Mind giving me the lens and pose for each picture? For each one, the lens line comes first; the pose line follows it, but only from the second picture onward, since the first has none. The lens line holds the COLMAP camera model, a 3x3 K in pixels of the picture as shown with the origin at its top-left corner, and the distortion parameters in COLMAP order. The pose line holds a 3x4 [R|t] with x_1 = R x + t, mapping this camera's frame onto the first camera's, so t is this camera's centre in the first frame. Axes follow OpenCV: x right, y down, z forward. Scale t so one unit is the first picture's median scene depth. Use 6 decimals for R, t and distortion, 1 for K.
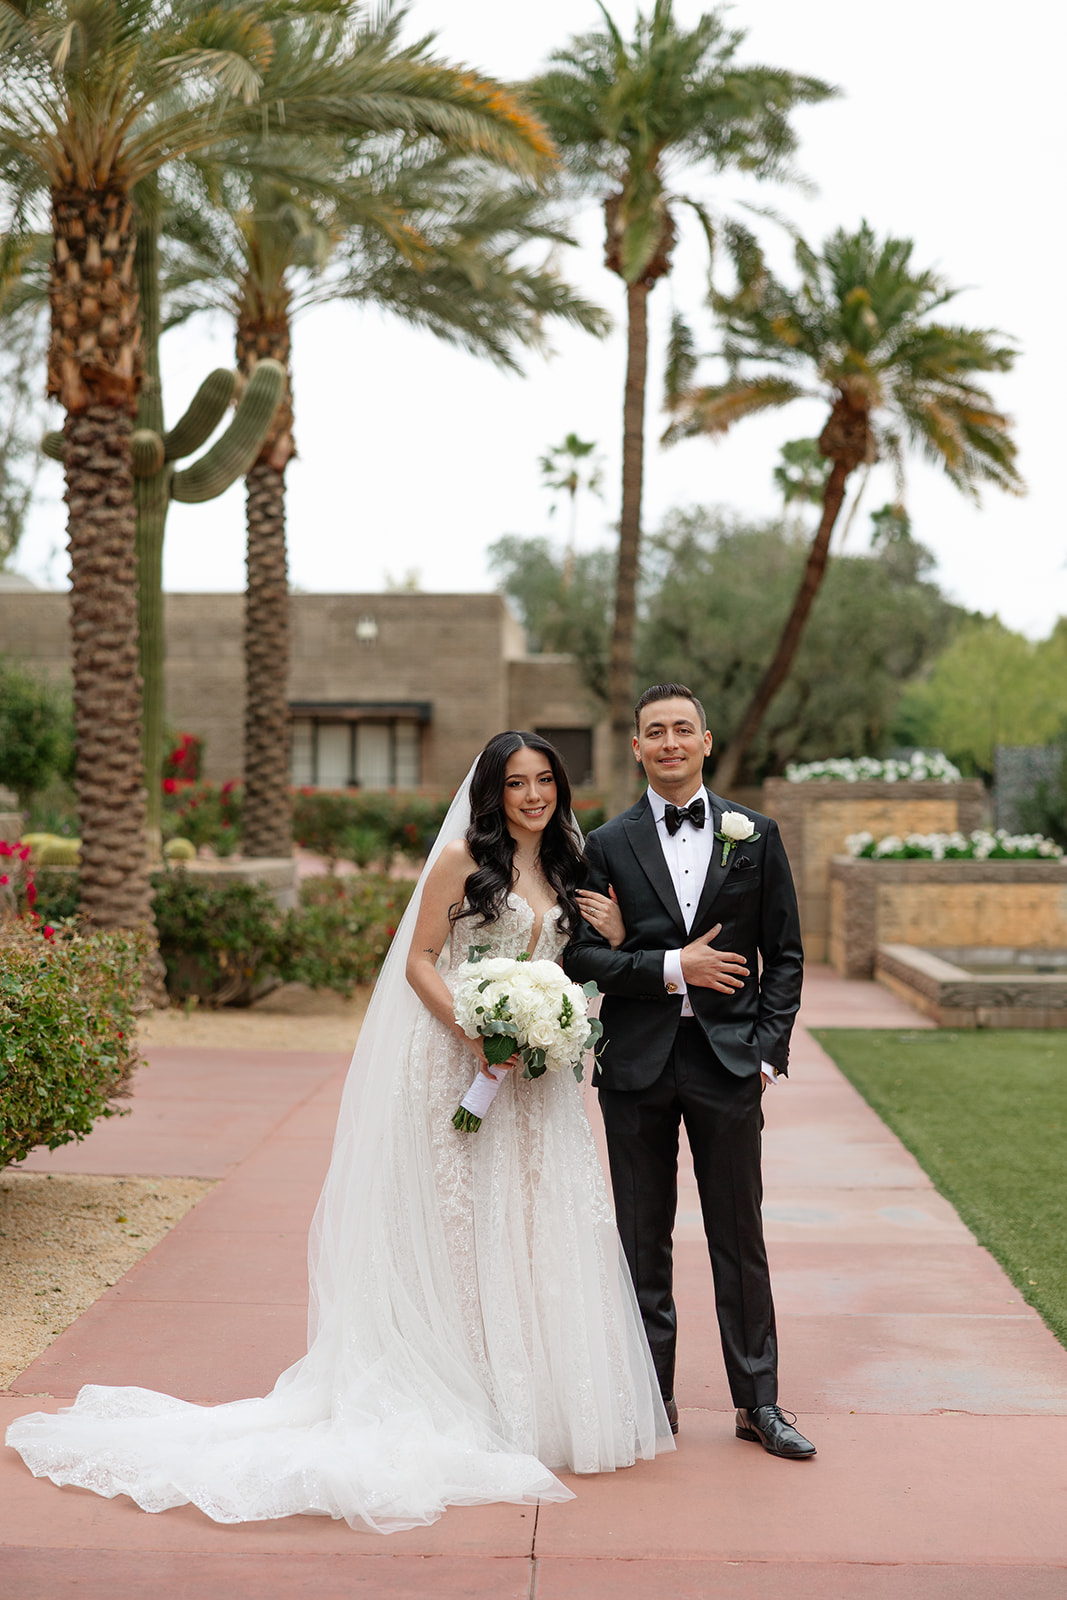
lens RADIAL K [[2879.5, 0, 533.5], [0, 2879.5, 800.0], [0, 0, 1]] dist [0.019263, -0.131197]
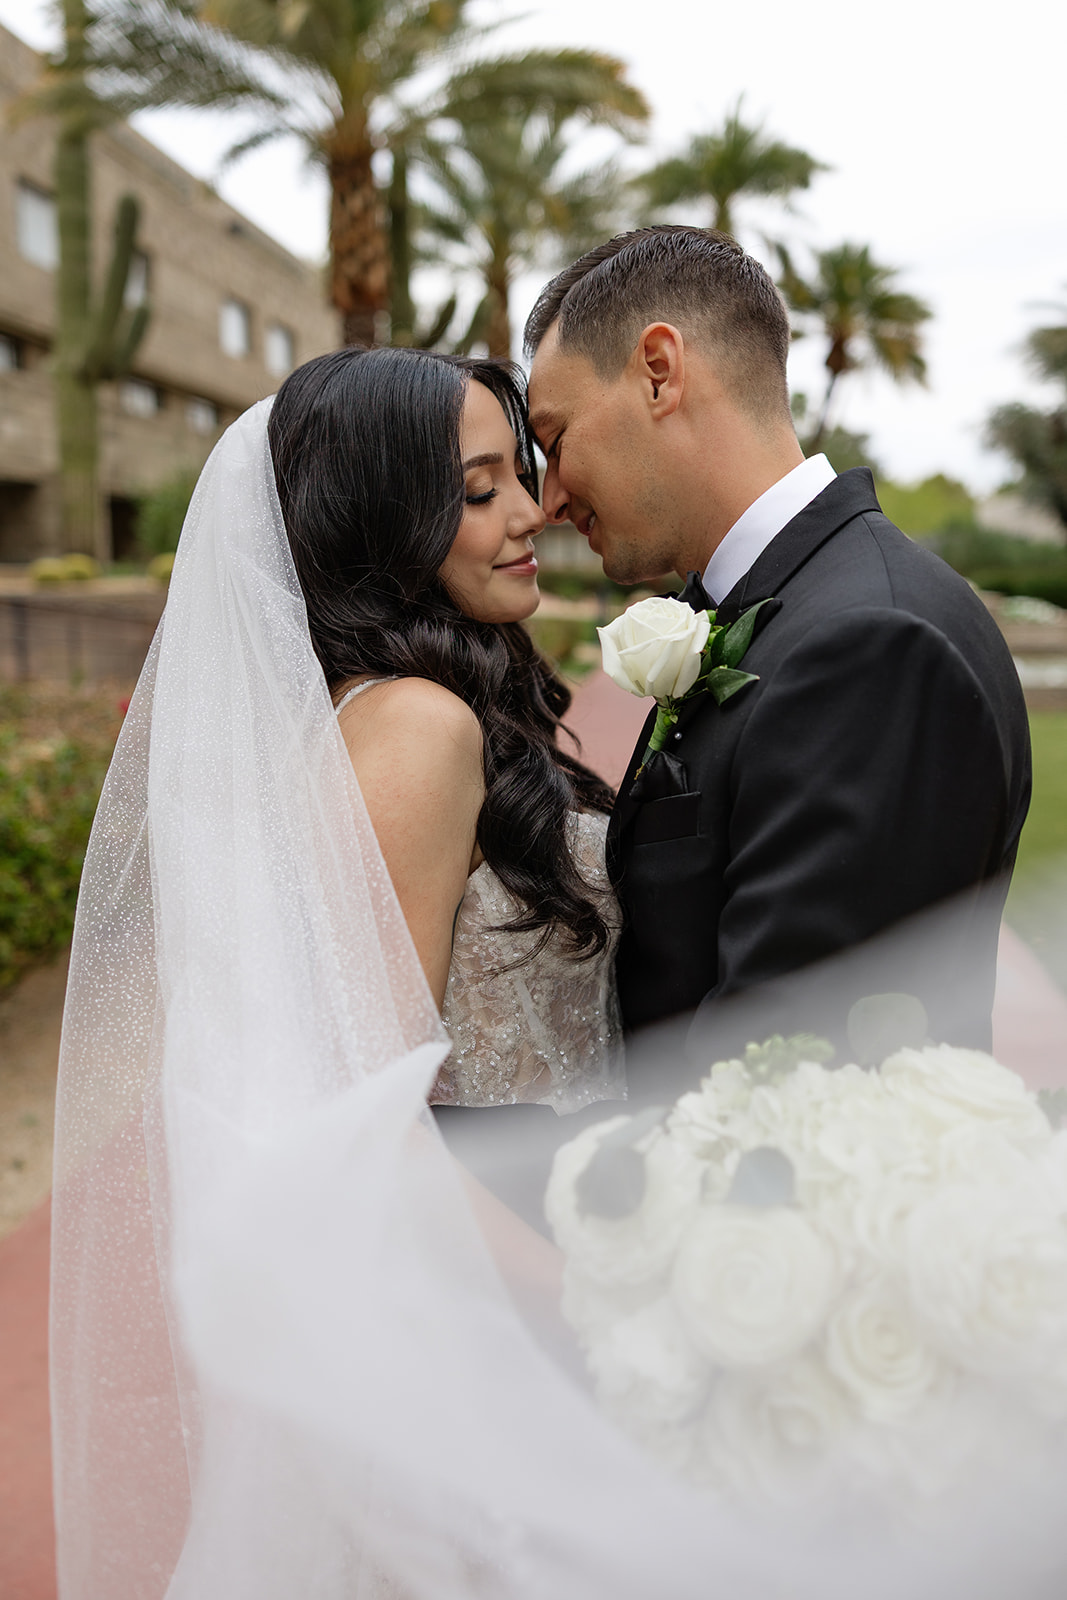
lens RADIAL K [[1256.6, 0, 533.5], [0, 1256.6, 800.0], [0, 0, 1]] dist [-0.000883, -0.000402]
pose [[0.992782, 0.001435, -0.119923, 0.022562], [0.020124, 0.983758, 0.178369, 0.002257], [0.118231, -0.179495, 0.976628, 0.246157]]
